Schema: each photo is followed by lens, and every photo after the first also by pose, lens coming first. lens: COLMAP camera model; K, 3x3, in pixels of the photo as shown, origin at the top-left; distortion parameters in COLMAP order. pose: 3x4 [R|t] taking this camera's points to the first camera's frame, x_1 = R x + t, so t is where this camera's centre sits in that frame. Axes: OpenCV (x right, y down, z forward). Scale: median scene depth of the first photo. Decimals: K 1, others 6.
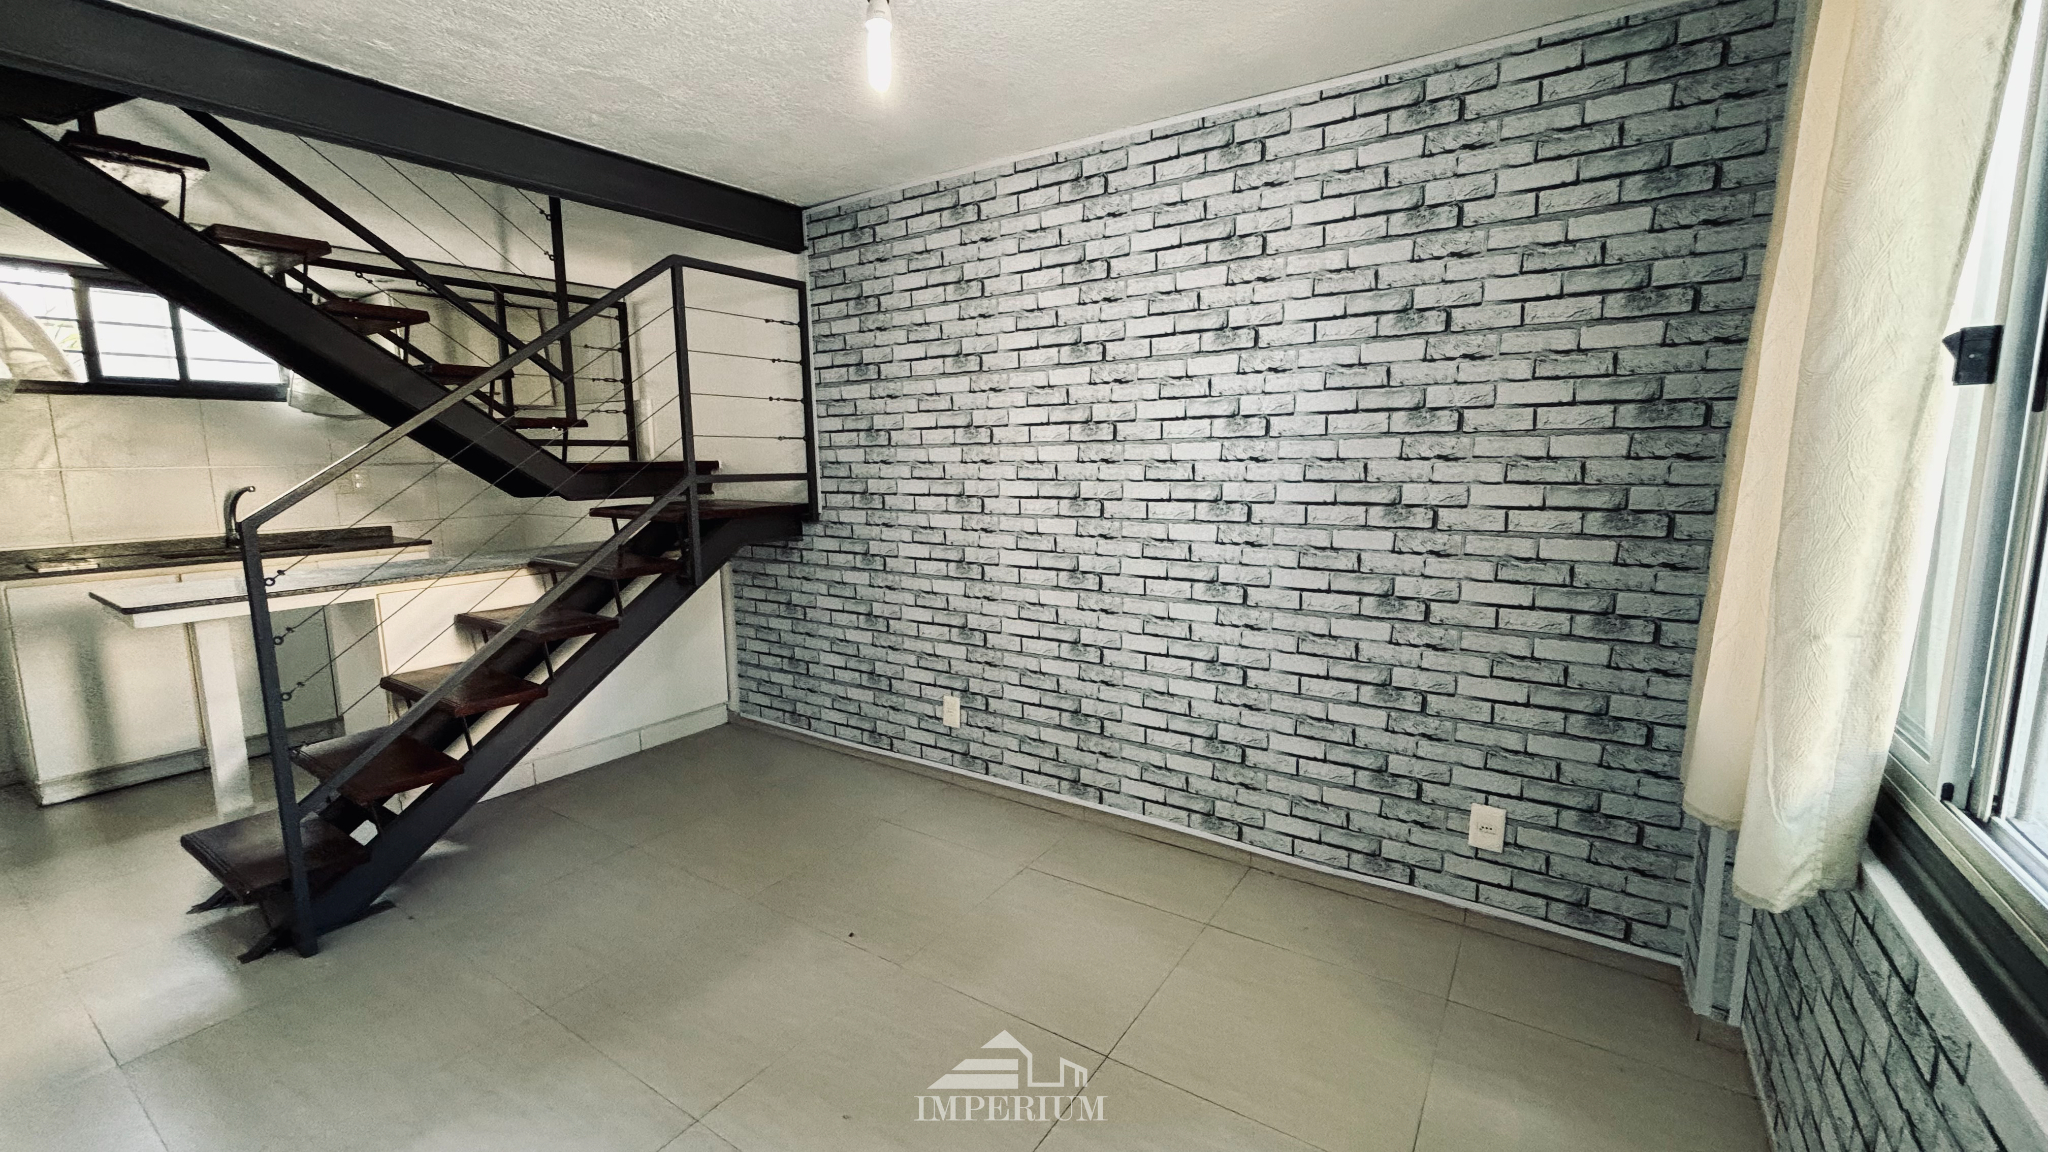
lens RADIAL K [[813.7, 0, 1006.5], [0, 813.7, 586.8], [0, 0, 1]] dist [-0.000003, -0.001755]
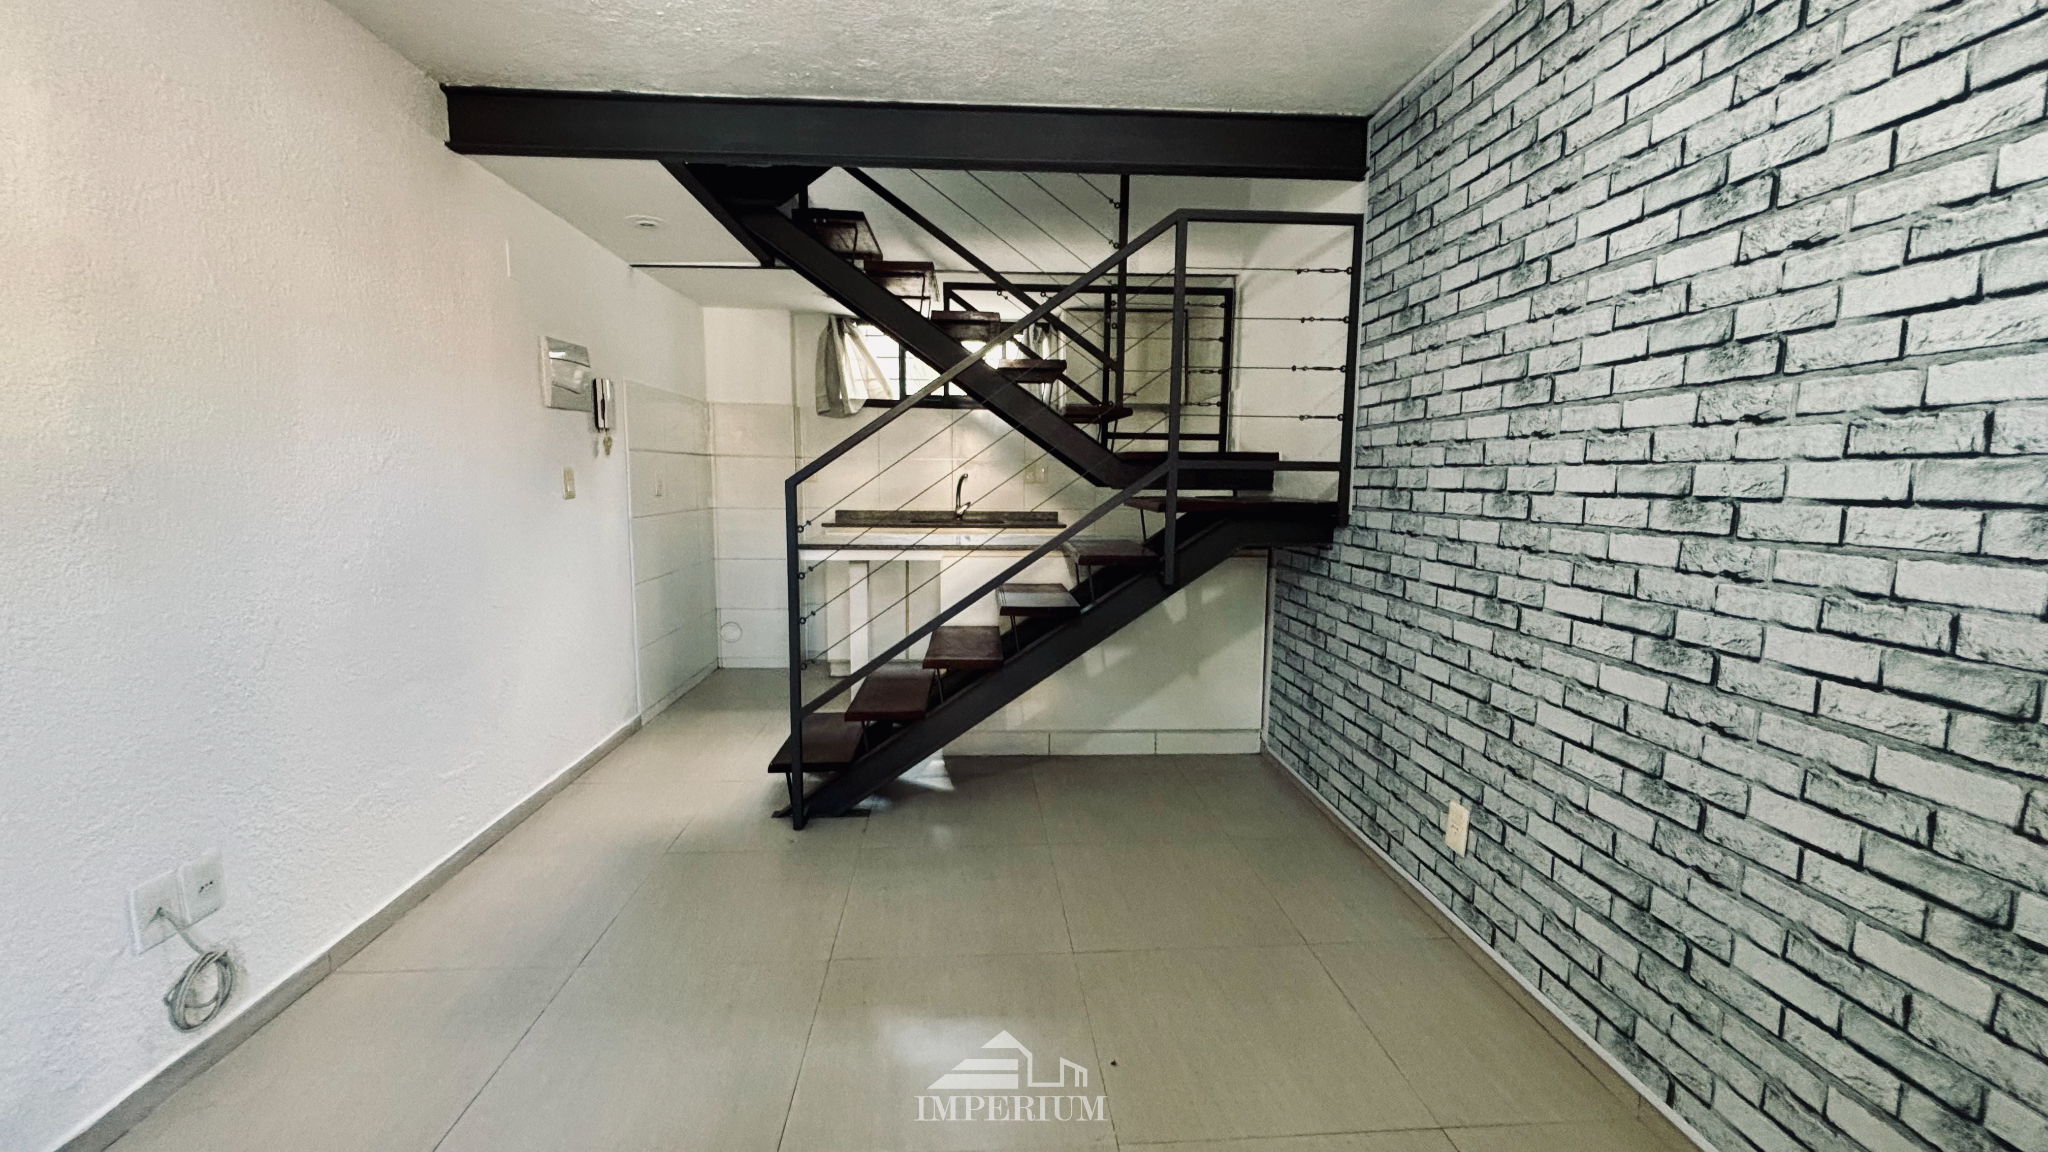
lens RADIAL K [[813.7, 0, 1035.8], [0, 813.7, 576.3], [0, 0, 1]] dist [-0.000003, -0.001755]
pose [[0.618295, 0.112970, -0.777785, 0.209707], [-0.143608, 0.989194, 0.029517, -0.014507], [0.772715, 0.093446, 0.627837, 0.327302]]
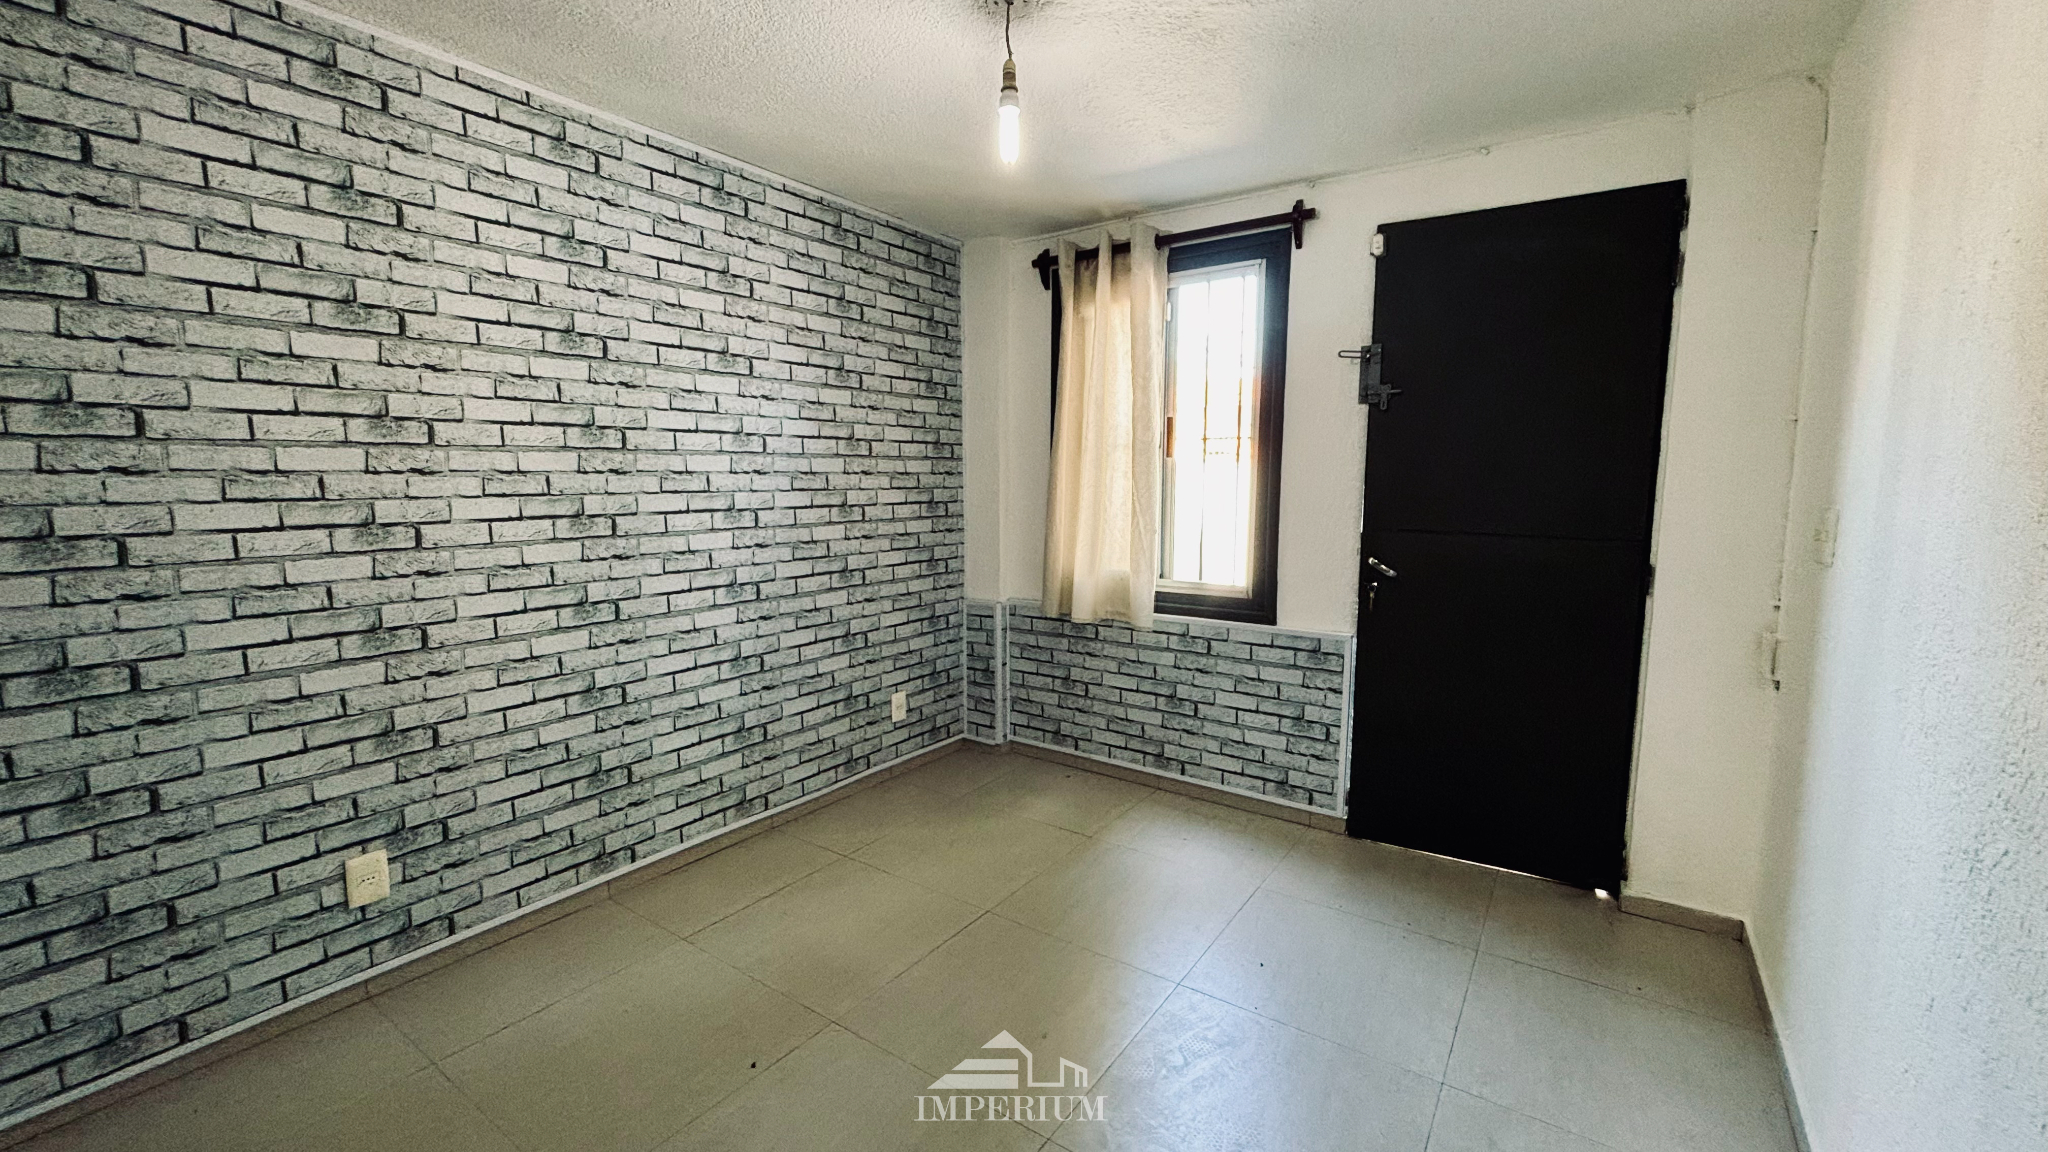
lens RADIAL K [[813.7, 0, 1065.0], [0, 813.7, 571.0], [0, 0, 1]] dist [-0.000003, -0.001755]
pose [[-0.014889, -0.113362, 0.993442, -0.672342], [0.150824, 0.981929, 0.114309, -0.065871], [-0.988448, 0.151537, 0.002478, 0.456222]]
